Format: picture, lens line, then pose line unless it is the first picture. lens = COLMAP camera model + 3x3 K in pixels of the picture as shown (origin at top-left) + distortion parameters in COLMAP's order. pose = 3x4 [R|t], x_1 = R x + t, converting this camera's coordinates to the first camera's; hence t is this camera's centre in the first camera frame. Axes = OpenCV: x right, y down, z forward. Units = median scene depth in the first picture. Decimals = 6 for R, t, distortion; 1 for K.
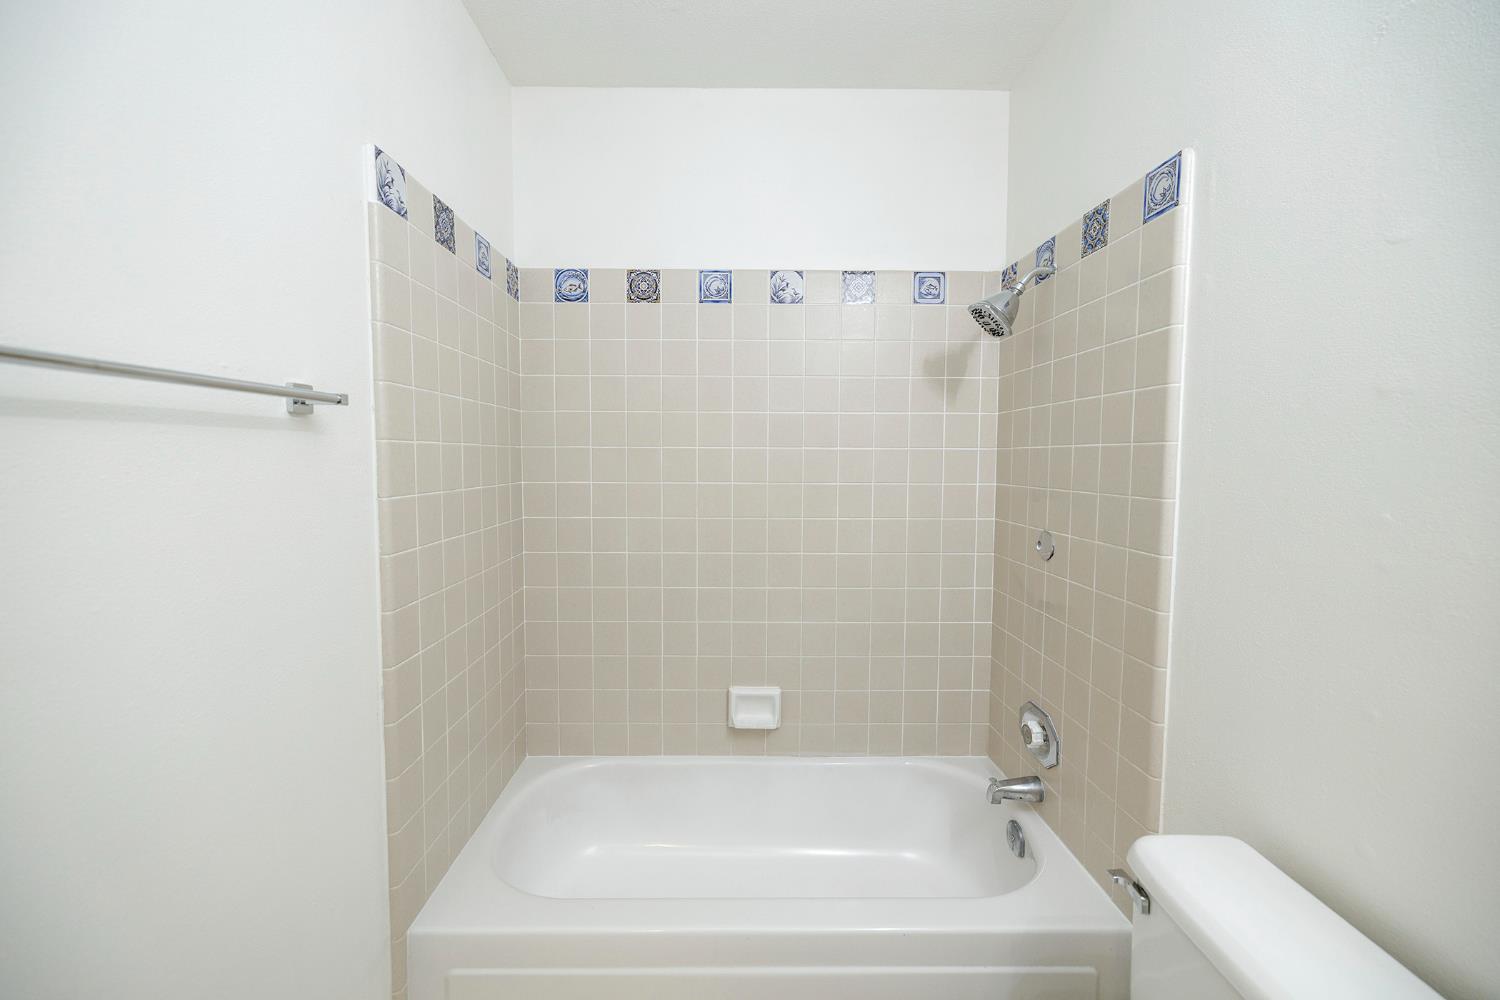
lens RADIAL K [[630.8, 0, 740.6], [0, 630.8, 495.3], [0, 0, 1]] dist [-0.003805, -0.000346]
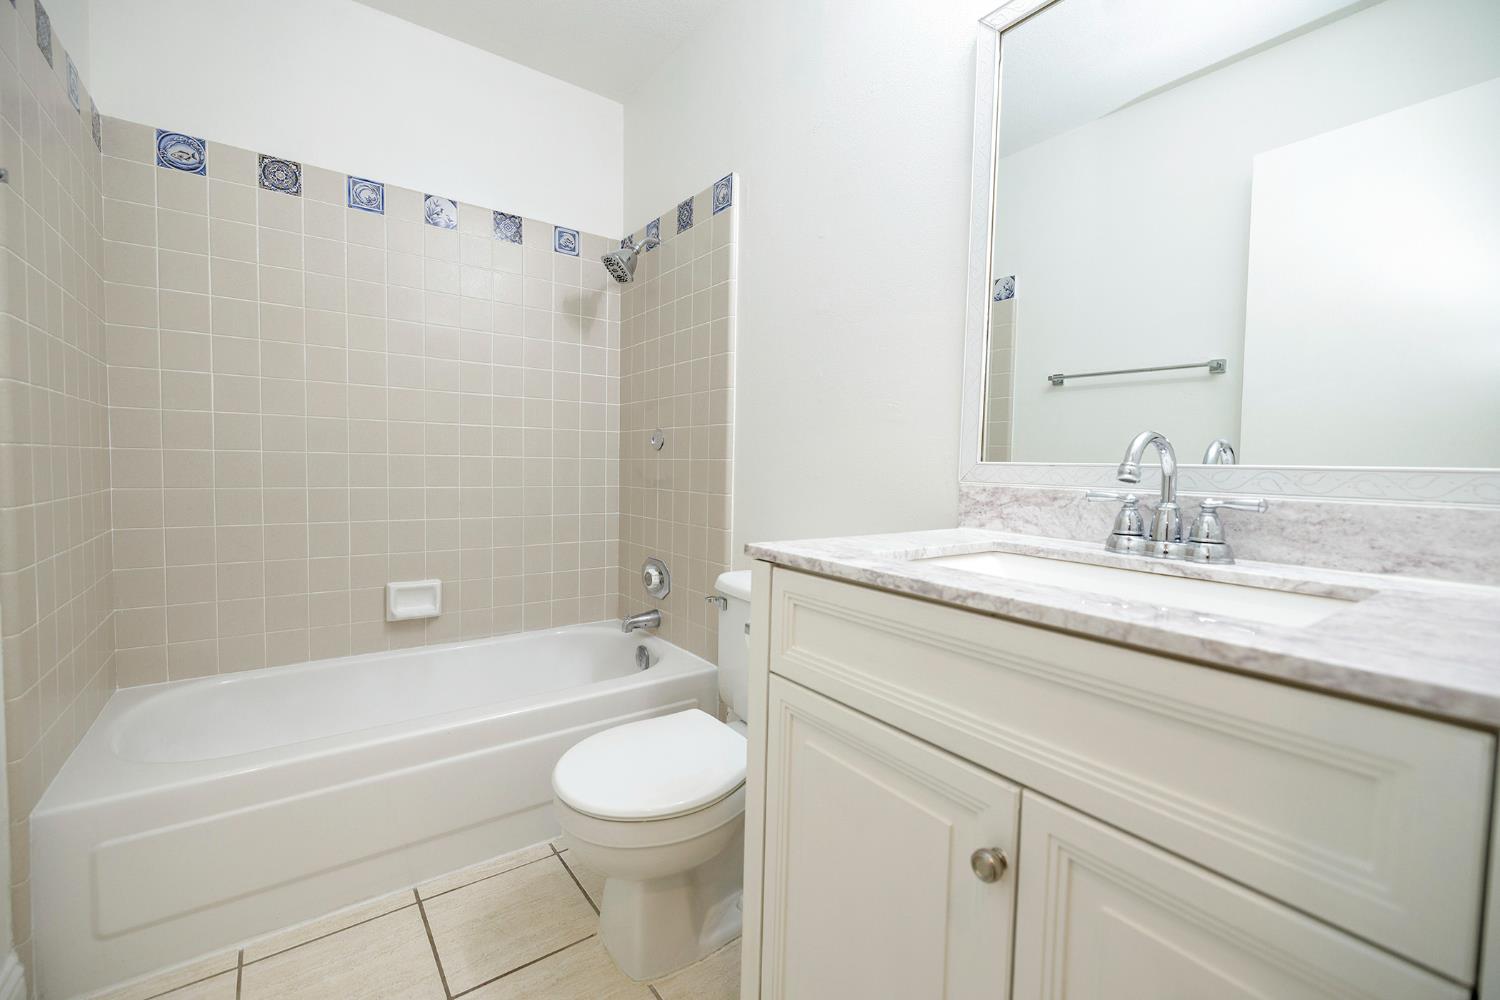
lens RADIAL K [[630.8, 0, 752.9], [0, 630.8, 501.3], [0, 0, 1]] dist [-0.003805, -0.000346]
pose [[0.805310, -0.021600, 0.592460, -0.152462], [0.022526, 0.999729, 0.005829, 0.184406], [-0.592426, 0.008652, 0.805578, -0.214711]]
